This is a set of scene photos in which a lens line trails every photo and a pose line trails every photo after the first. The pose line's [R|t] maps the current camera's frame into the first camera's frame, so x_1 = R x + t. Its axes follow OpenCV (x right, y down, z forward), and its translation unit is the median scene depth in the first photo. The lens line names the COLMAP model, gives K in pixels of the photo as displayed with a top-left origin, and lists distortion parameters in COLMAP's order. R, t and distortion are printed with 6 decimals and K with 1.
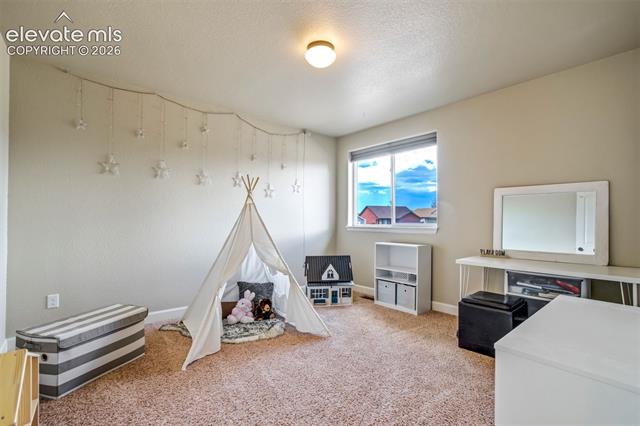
lens RADIAL K [[295.7, 0, 322.4], [0, 295.7, 216.5], [0, 0, 1]] dist [-0.004515, 0.000069]
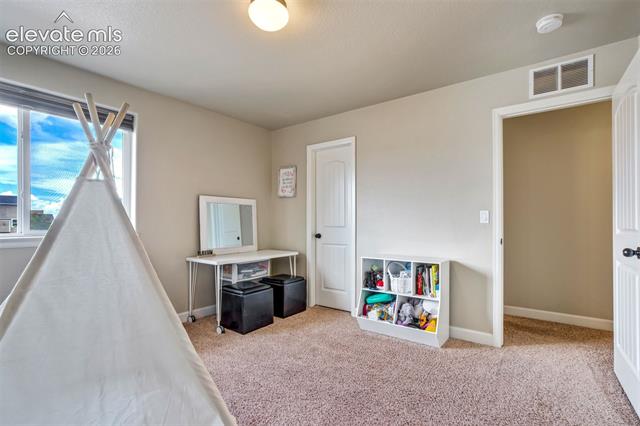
lens RADIAL K [[295.7, 0, 322.4], [0, 295.7, 217.1], [0, 0, 1]] dist [-0.004515, 0.000069]
pose [[-0.170377, 0.017398, 0.985225, -0.668113], [0.003112, 0.999849, -0.017118, 0.007220], [-0.985374, 0.000150, -0.170405, 0.828172]]
